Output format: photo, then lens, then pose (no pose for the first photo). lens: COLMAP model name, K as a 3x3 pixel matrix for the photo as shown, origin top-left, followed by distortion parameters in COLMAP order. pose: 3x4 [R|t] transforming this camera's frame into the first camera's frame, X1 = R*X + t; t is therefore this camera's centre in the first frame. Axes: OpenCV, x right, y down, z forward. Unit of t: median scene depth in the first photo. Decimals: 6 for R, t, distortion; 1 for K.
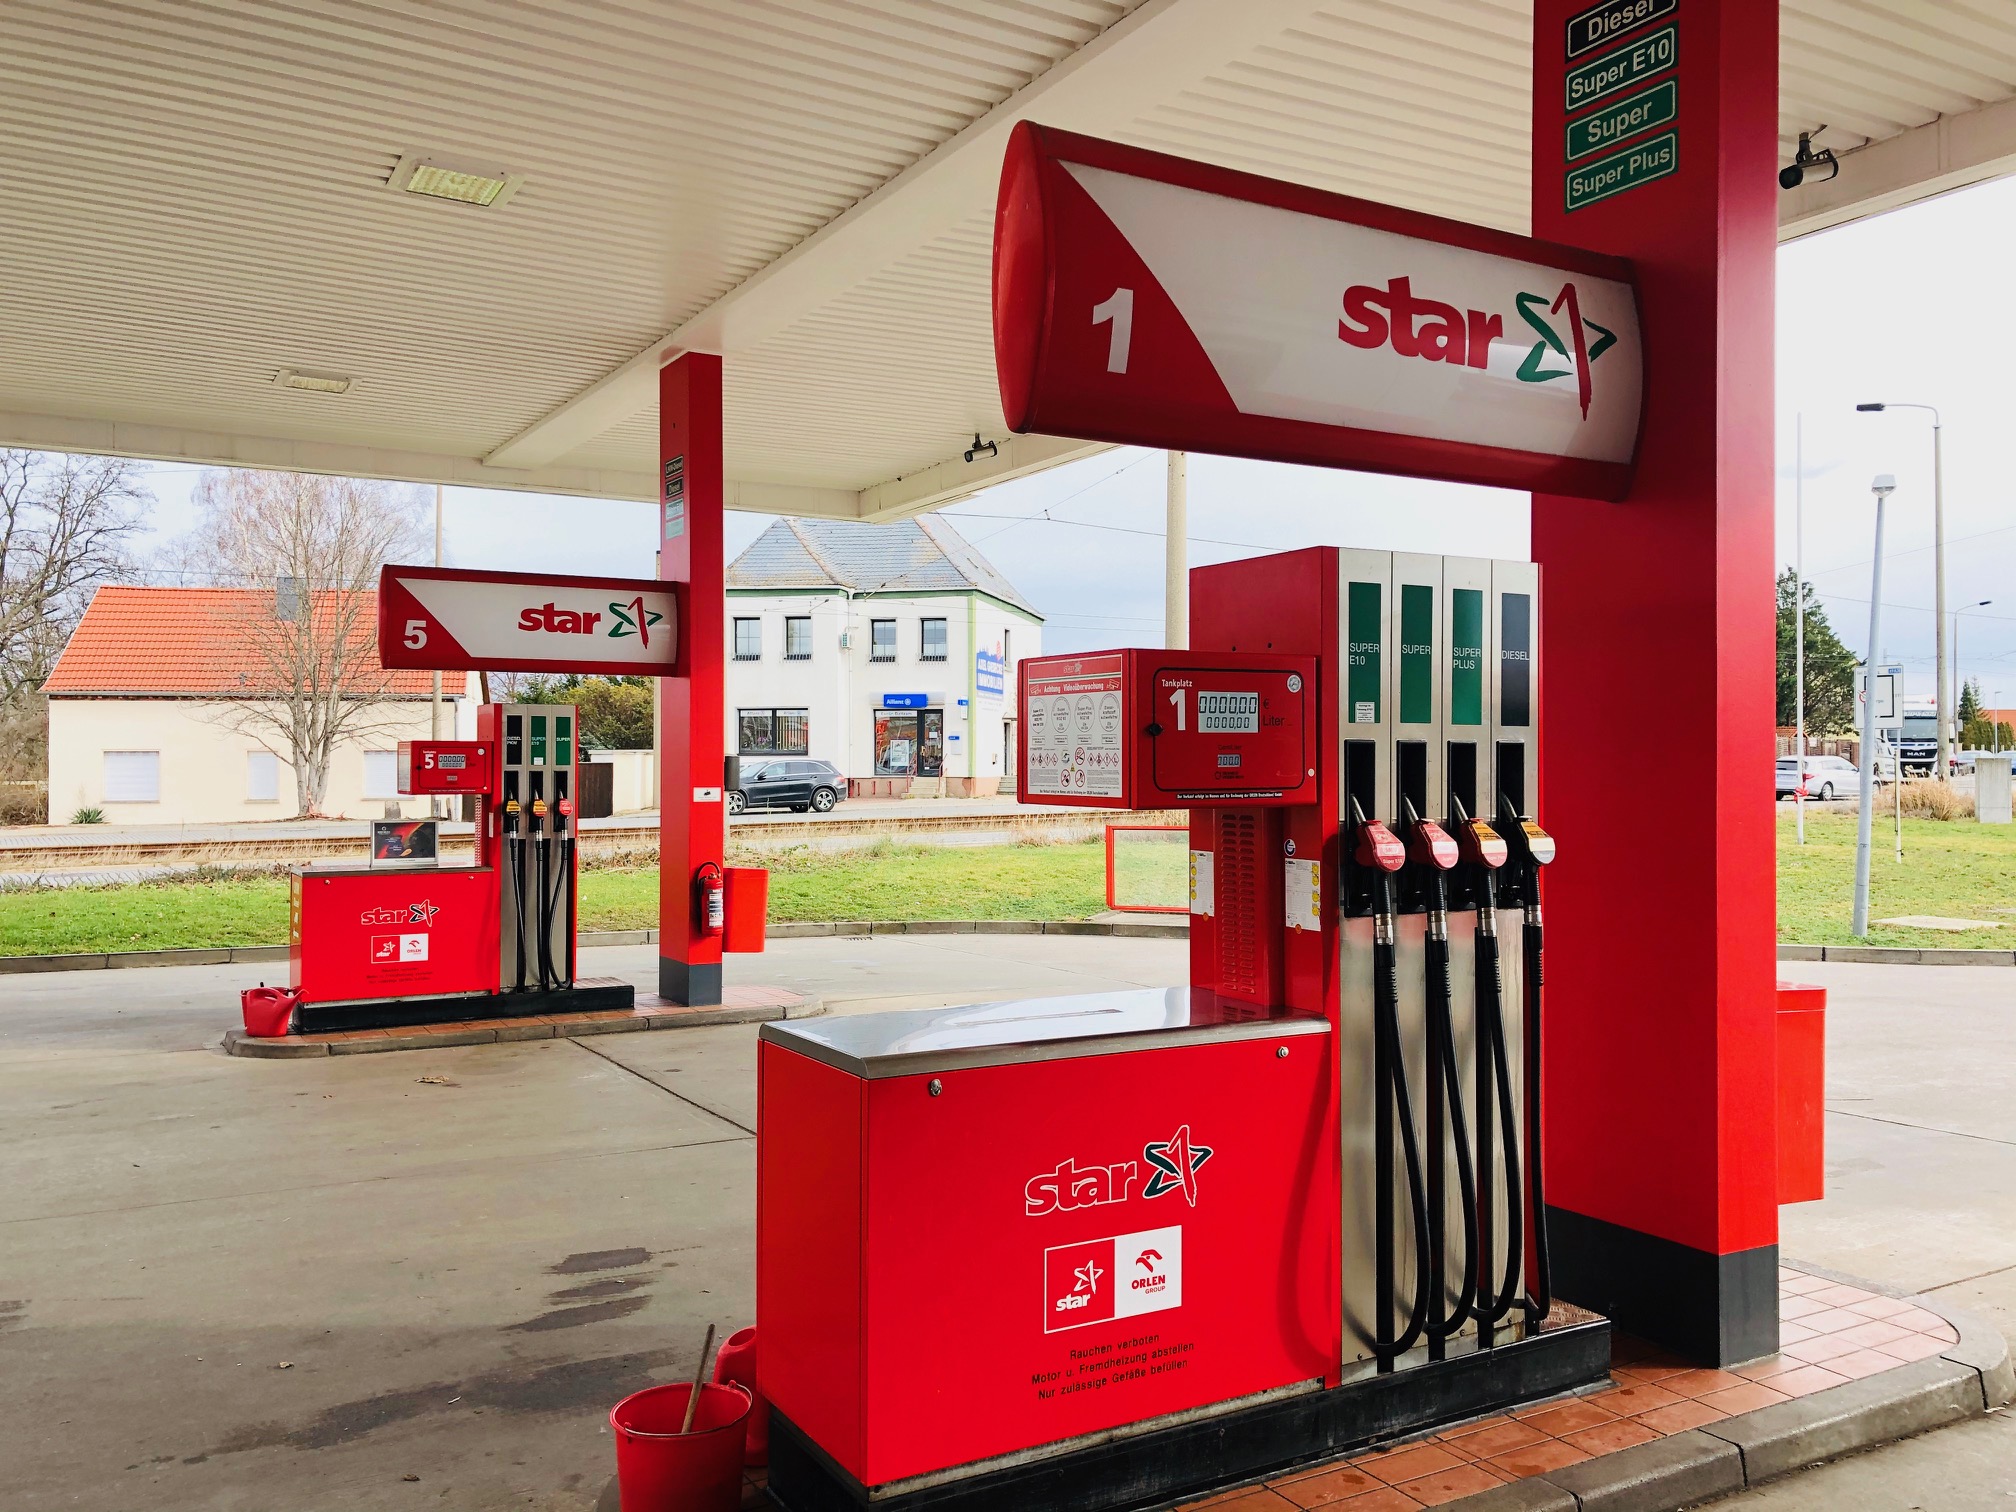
lens RADIAL K [[1645.1, 0, 1009.4], [0, 1645.1, 757.8], [0, 0, 1]] dist [-0.002093, -0.000133]
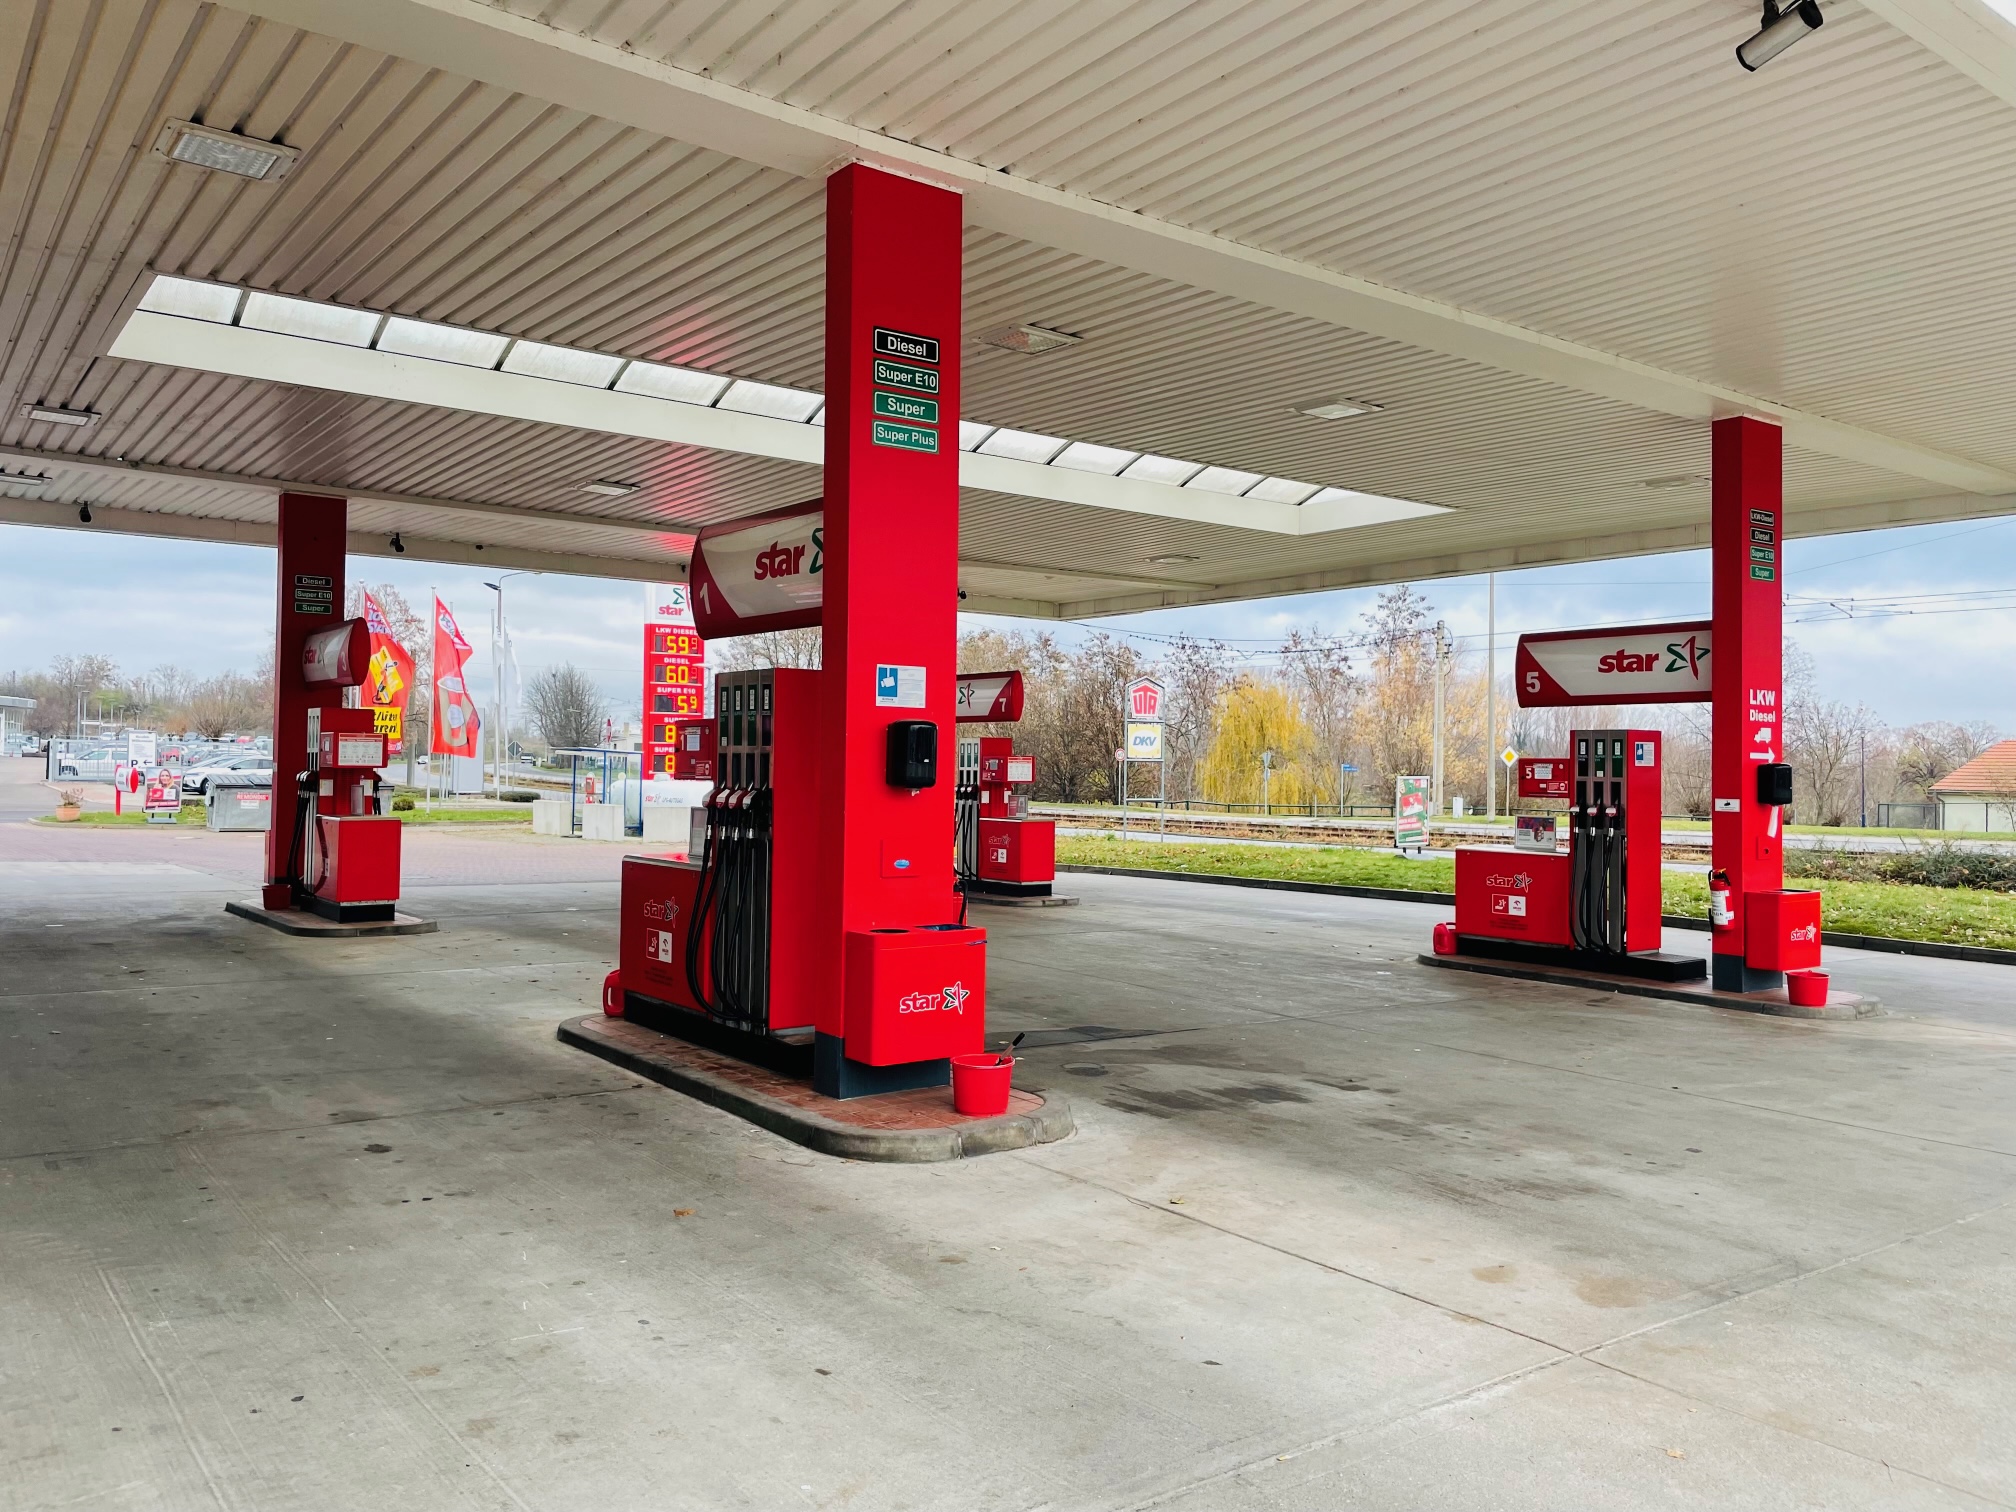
lens RADIAL K [[1538.9, 0, 1008.1], [0, 1538.9, 753.6], [0, 0, 1]] dist [-0.004736, -0.001142]
pose [[0.120835, -0.012100, -0.992599, 0.862053], [-0.008317, 0.999878, -0.013201, 0.006098], [0.992638, 0.009851, 0.120720, 0.394040]]
